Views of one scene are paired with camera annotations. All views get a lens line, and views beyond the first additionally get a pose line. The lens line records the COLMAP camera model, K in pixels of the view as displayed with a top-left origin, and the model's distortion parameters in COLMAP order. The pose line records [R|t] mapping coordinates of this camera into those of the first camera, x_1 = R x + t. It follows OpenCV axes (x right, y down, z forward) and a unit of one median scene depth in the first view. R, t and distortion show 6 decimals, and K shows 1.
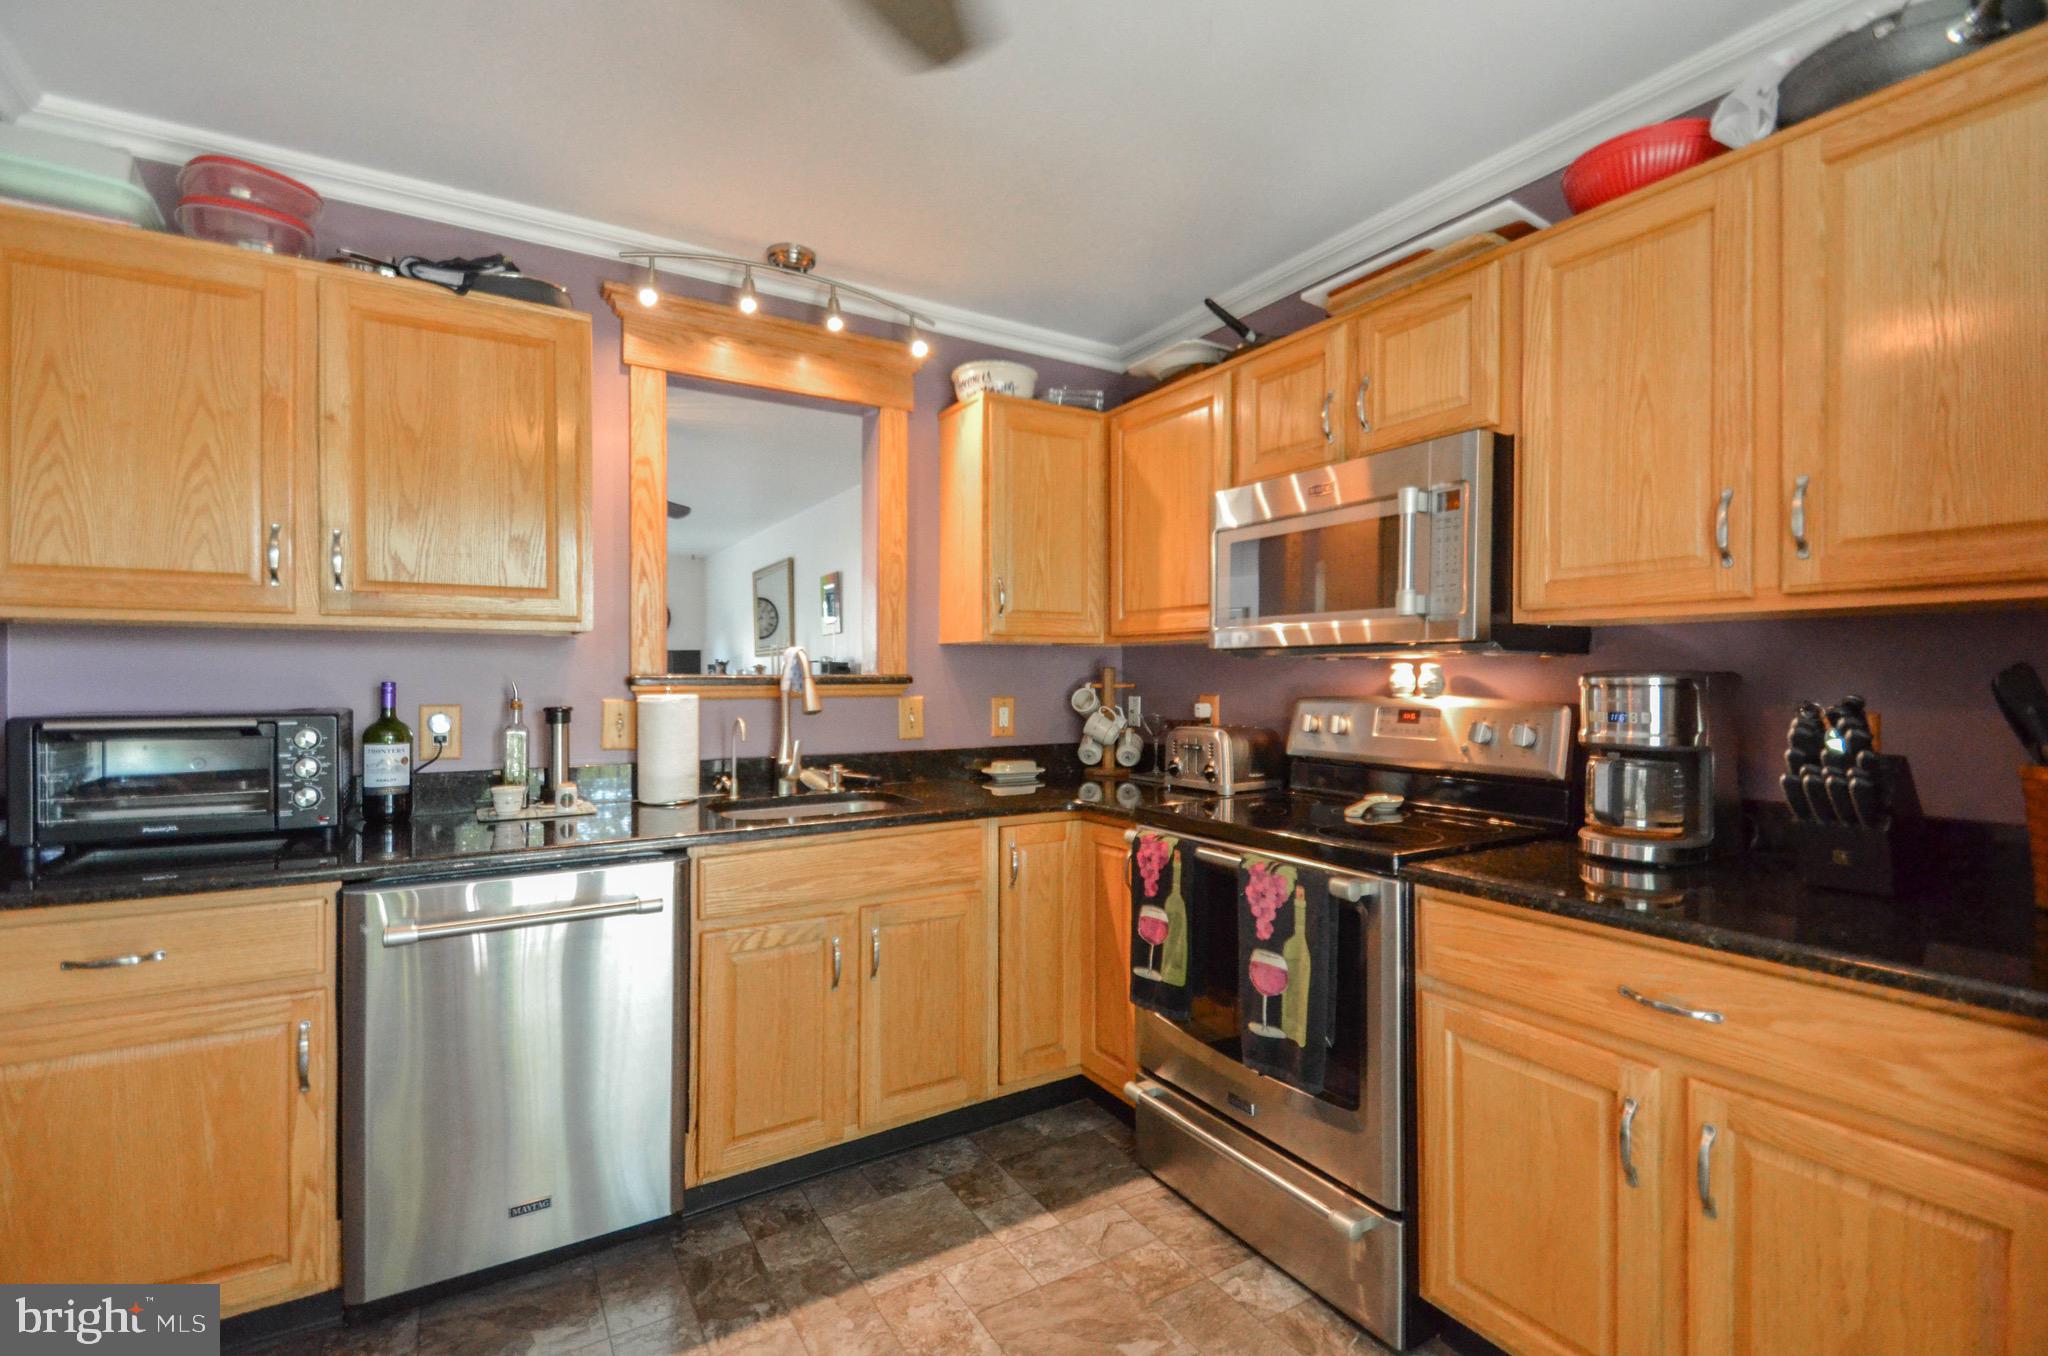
lens RADIAL K [[903.6, 0, 1025.3], [0, 903.6, 682.4], [0, 0, 1]] dist [0.015696, -0.004502]
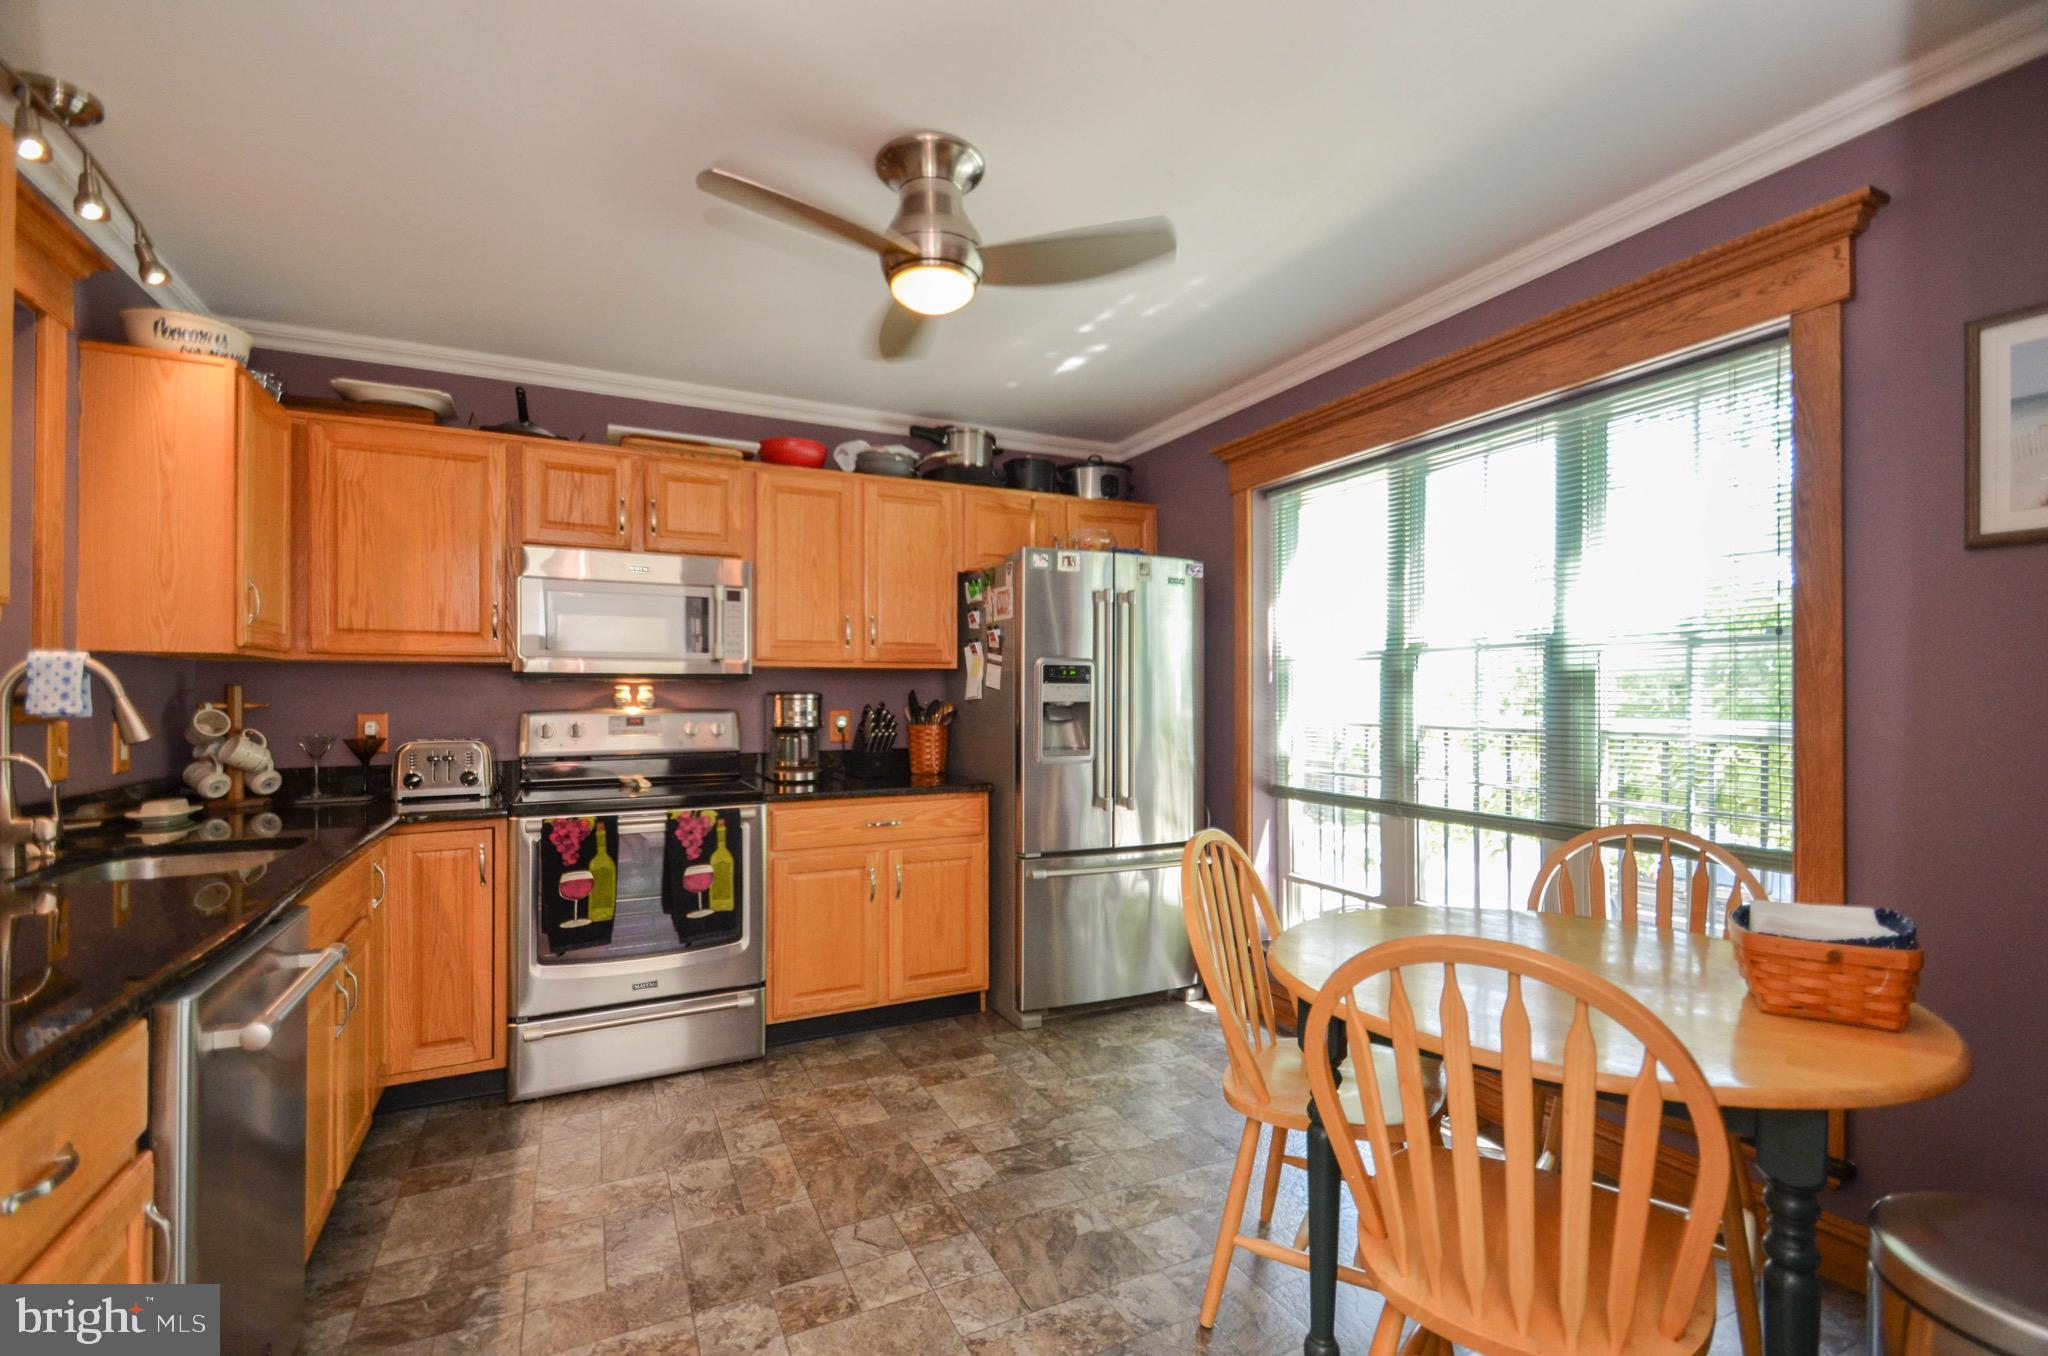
lens RADIAL K [[903.6, 0, 1024.6], [0, 903.6, 688.4], [0, 0, 1]] dist [0.015696, -0.004502]
pose [[0.102222, 0.007001, 0.994737, -1.127466], [0.008041, 0.999937, -0.007864, -0.000507], [-0.994729, 0.008803, 0.102160, 0.224075]]
